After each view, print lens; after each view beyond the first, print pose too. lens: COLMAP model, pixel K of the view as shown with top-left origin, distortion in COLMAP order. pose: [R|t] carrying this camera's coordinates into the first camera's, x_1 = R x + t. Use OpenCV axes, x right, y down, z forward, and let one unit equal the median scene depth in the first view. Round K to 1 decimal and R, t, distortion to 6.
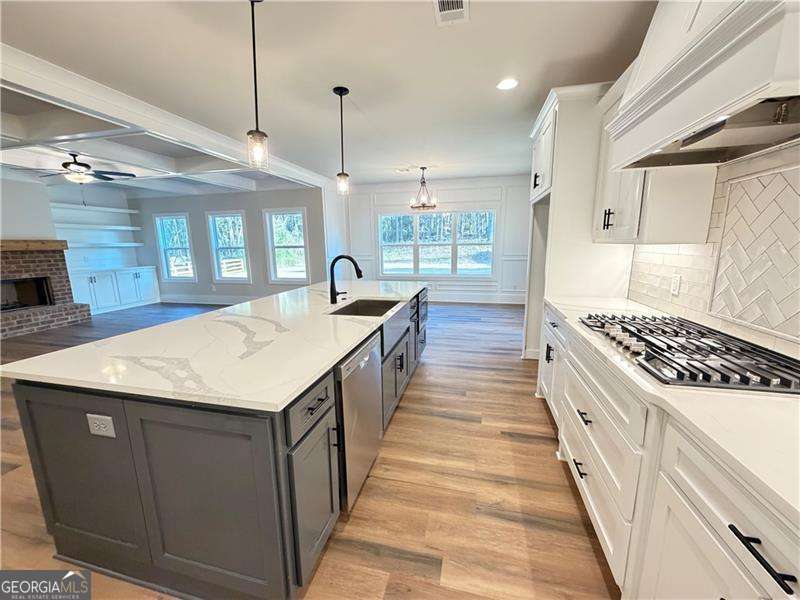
lens RADIAL K [[318.8, 0, 398.9], [0, 318.8, 300.9], [0, 0, 1]] dist [0.002213, 0.000327]
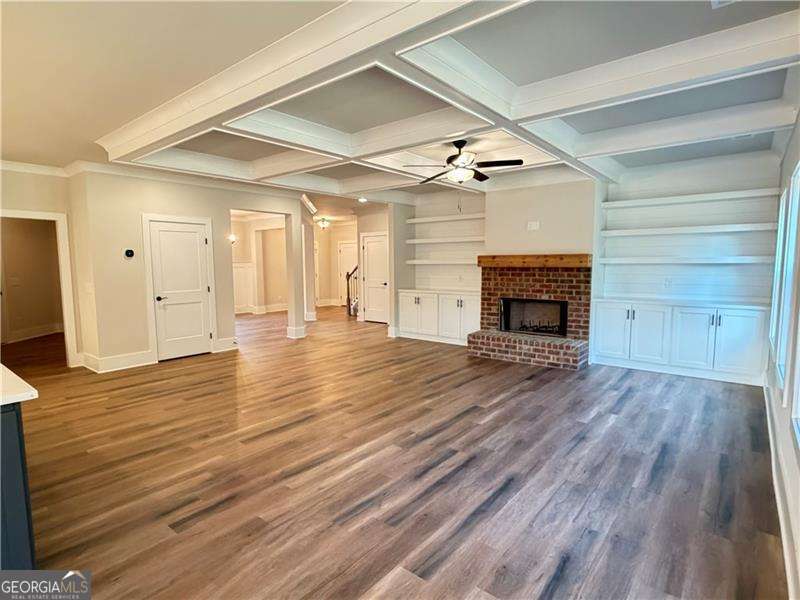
lens RADIAL K [[428.3, 0, 399.2], [0, 428.3, 301.8], [0, 0, 1]] dist [-0.005501, -0.000401]
pose [[-0.430008, 0.100856, -0.897174, 0.003060], [-0.149799, 0.971996, 0.181064, -0.195569], [0.890311, 0.212254, -0.402858, 1.028142]]
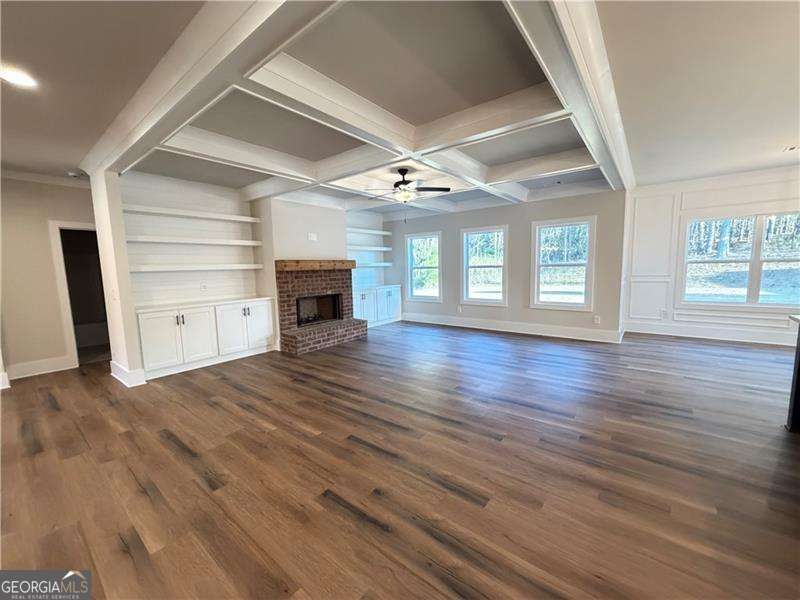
lens RADIAL K [[318.8, 0, 401.2], [0, 318.8, 302.2], [0, 0, 1]] dist [0.002213, 0.000327]
pose [[0.912002, 0.040262, -0.408205, -0.451188], [-0.064028, 0.996946, -0.044718, -0.009682], [0.405158, 0.066920, 0.911794, 0.089209]]
